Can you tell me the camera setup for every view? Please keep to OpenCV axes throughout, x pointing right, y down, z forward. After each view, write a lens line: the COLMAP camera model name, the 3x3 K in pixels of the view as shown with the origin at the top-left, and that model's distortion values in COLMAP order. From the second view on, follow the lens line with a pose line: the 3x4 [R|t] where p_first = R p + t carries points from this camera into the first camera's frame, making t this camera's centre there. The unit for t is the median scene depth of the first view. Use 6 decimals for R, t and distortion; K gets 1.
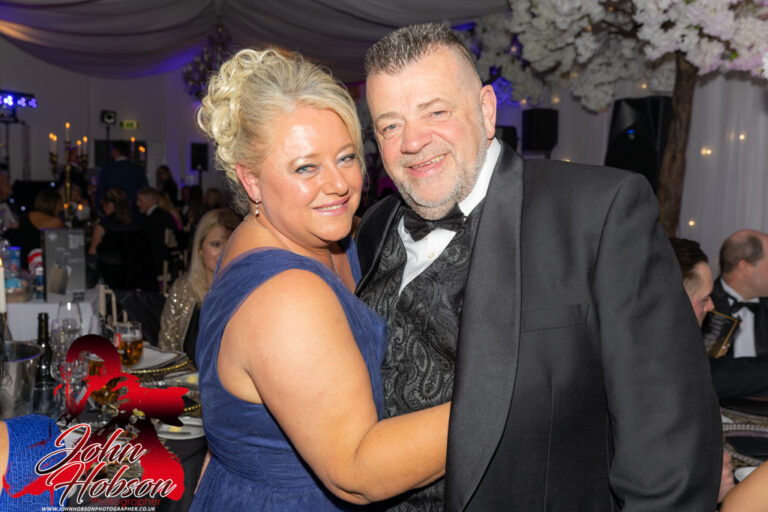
lens RADIAL K [[839.8, 0, 383.9], [0, 839.8, 255.9], [0, 0, 1]] dist [-0.002069, 0.000000]
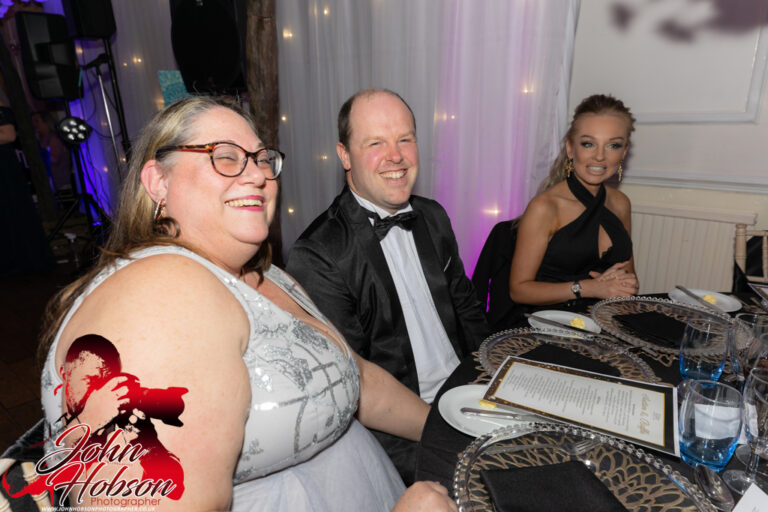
lens RADIAL K [[526.4, 0, 384.0], [0, 526.4, 256.5], [0, 0, 1]] dist [-0.001136, -0.000097]
pose [[0.843822, -0.214056, 0.492081, 0.165360], [0.102266, 0.964337, 0.244121, -0.021298], [-0.526788, -0.155671, 0.835620, 0.524130]]
